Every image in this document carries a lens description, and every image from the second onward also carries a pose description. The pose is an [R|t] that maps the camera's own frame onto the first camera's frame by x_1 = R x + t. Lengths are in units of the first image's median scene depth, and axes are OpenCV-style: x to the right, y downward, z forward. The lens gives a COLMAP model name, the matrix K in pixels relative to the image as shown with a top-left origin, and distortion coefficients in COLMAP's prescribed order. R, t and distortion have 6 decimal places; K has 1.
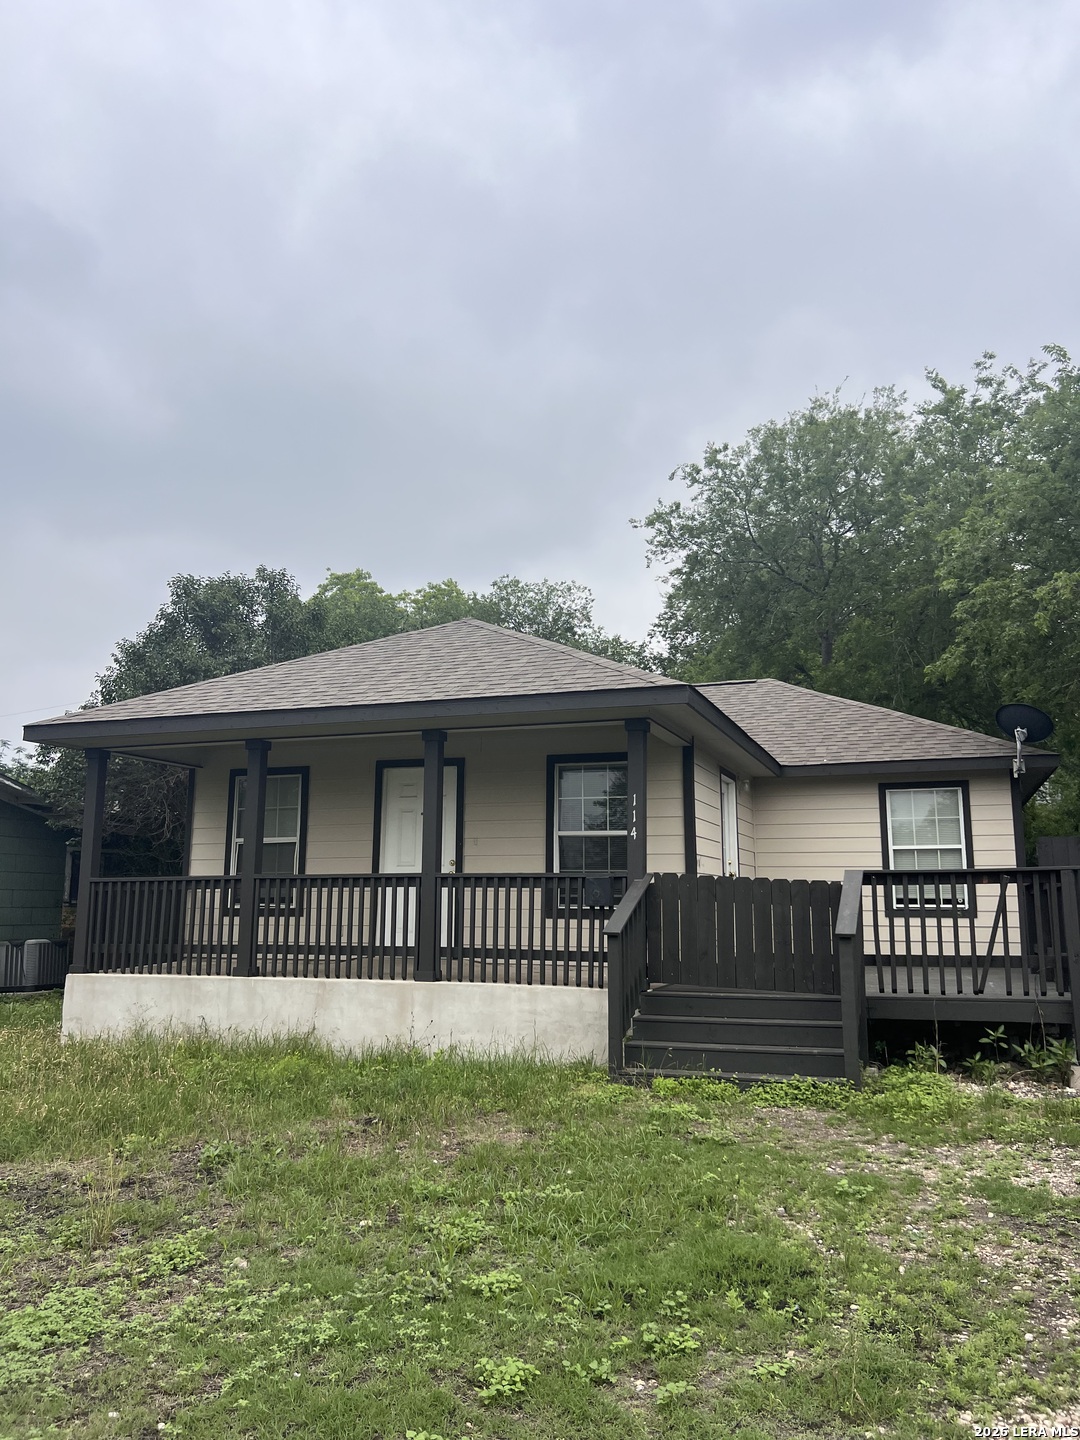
lens RADIAL K [[1082.5, 0, 540.8], [0, 1082.5, 712.6], [0, 0, 1]] dist [0.056148, -0.068379]
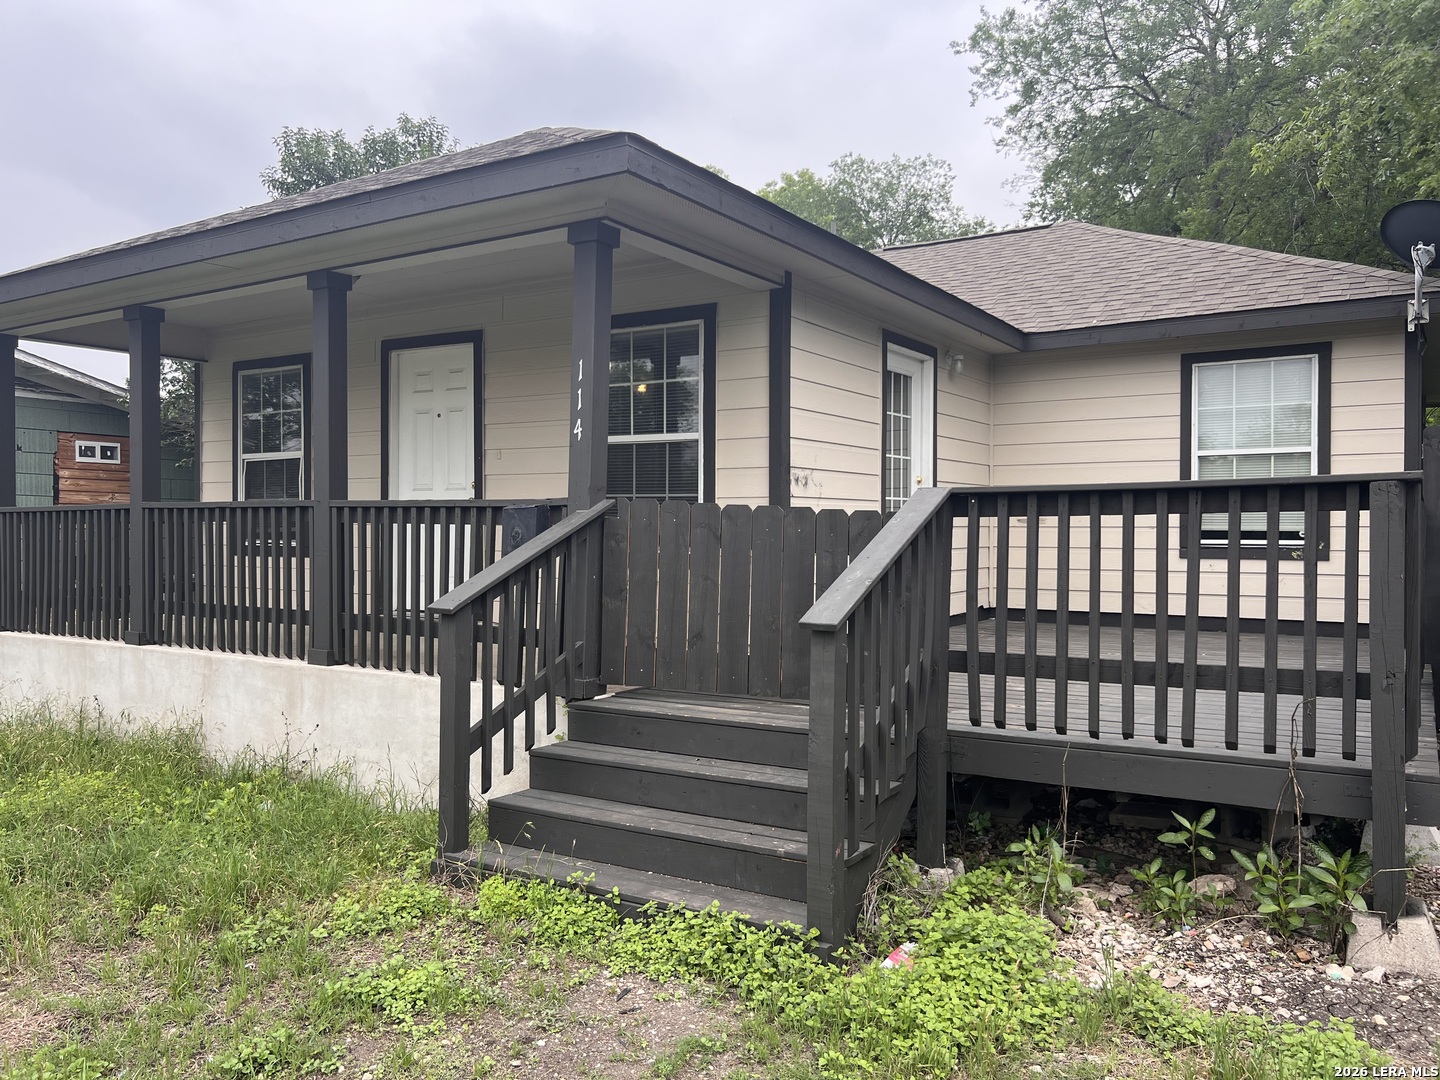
lens RADIAL K [[1082.5, 0, 712.4], [0, 1082.5, 540.2], [0, 0, 1]] dist [0.056148, -0.068379]
pose [[0.975225, 0.002000, -0.221205, 0.200033], [0.039295, 0.982490, 0.182123, 0.048668], [0.217696, -0.186303, 0.958071, 0.330357]]
